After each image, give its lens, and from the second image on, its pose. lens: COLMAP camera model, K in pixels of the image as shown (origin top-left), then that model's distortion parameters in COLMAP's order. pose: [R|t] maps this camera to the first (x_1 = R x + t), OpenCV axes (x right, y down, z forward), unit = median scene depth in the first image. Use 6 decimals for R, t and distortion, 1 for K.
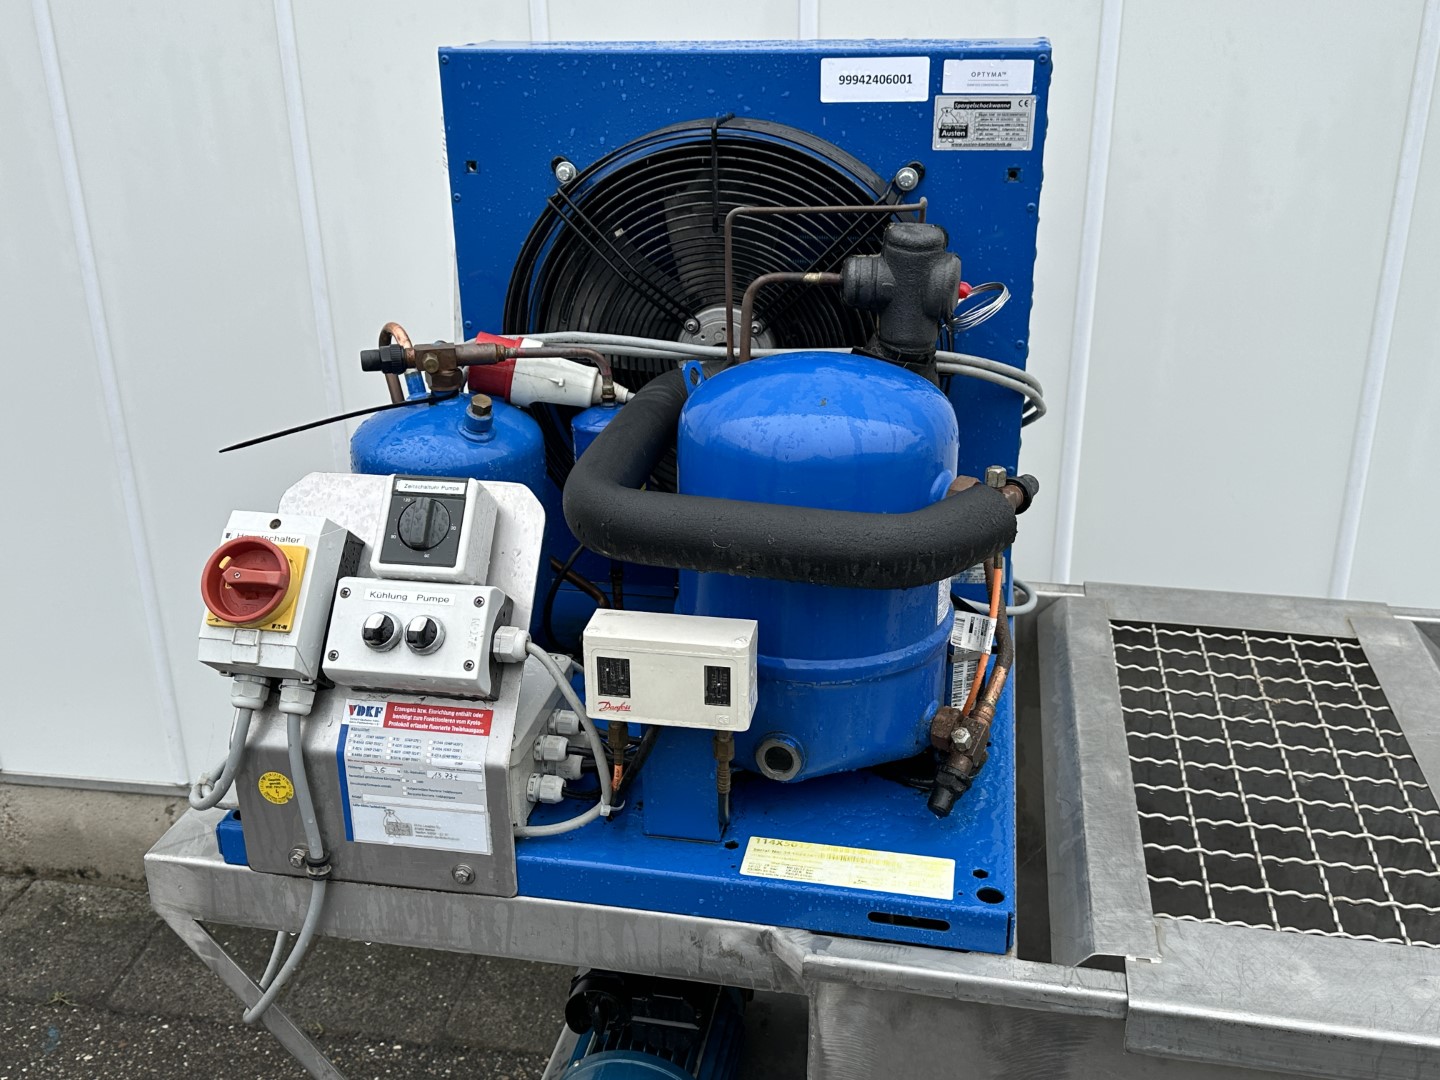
lens RADIAL K [[1390.8, 0, 720.0], [0, 1390.8, 540.0], [0, 0, 1]] dist [0.188177, -0.378614]
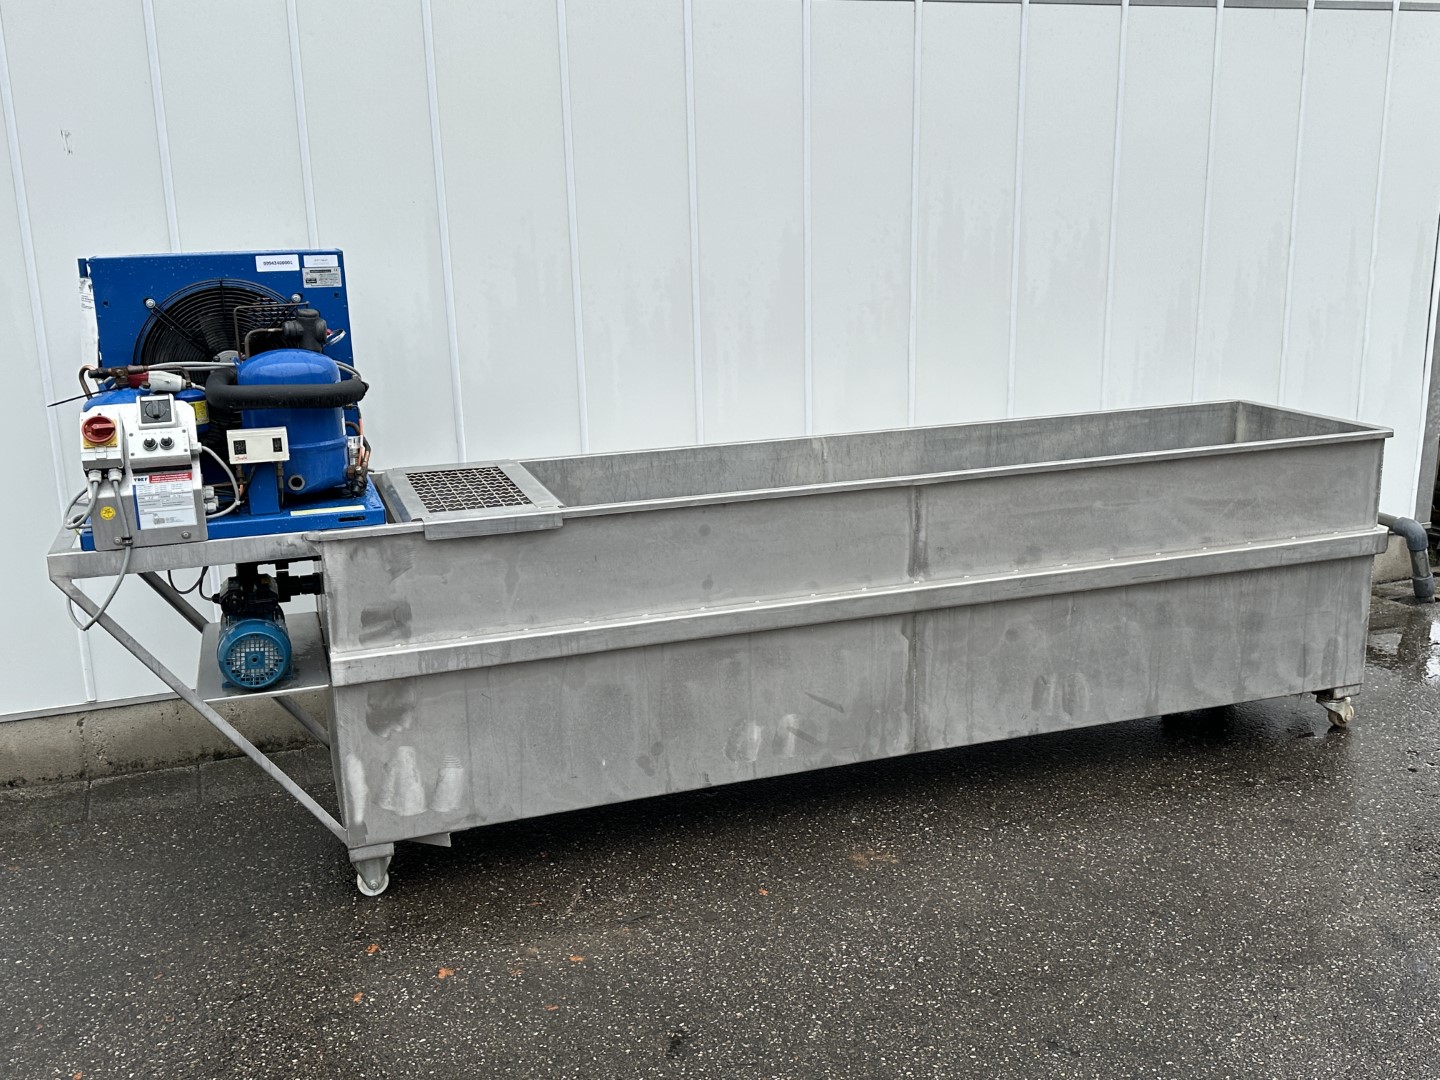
lens RADIAL K [[1390.8, 0, 720.0], [0, 1390.8, 540.0], [0, 0, 1]] dist [0.188177, -0.378614]
pose [[0.870228, -0.128425, 0.475615, -0.604729], [0.201544, 0.973745, -0.105835, 0.764517], [-0.449536, 0.187958, 0.873264, -1.943507]]
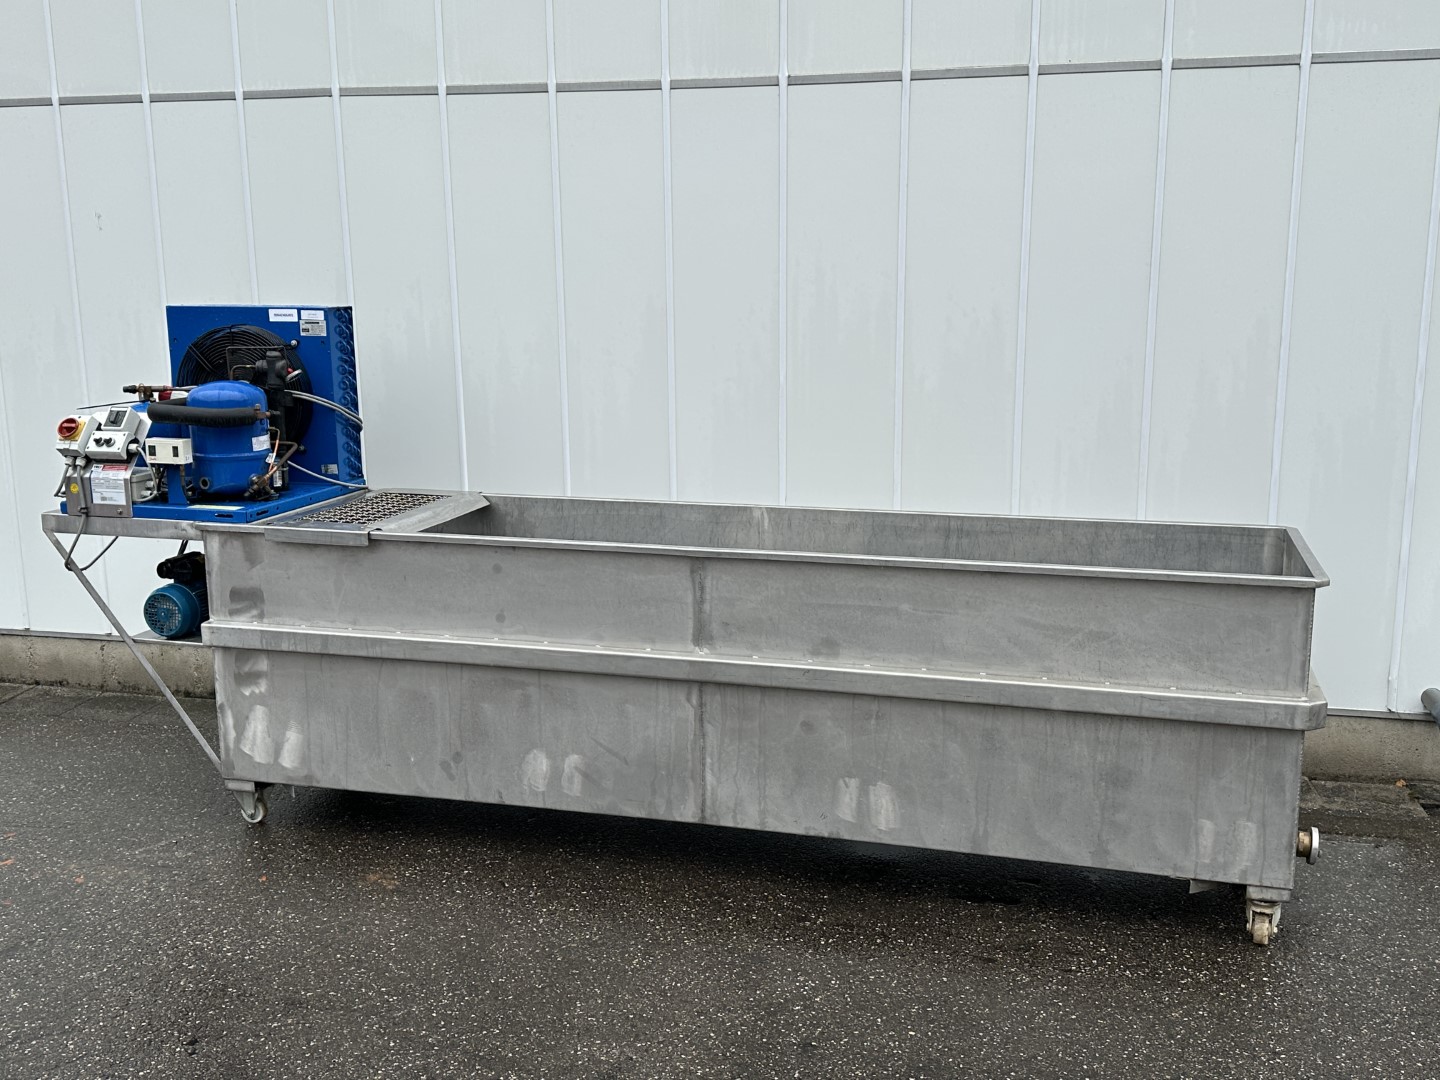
lens RADIAL K [[1390.8, 0, 720.0], [0, 1390.8, 540.0], [0, 0, 1]] dist [0.188177, -0.378614]
pose [[0.996402, 0.022163, -0.081801, 1.735740], [-0.037666, 0.980446, -0.193152, 0.990204], [0.075921, 0.195539, 0.977753, -2.580871]]
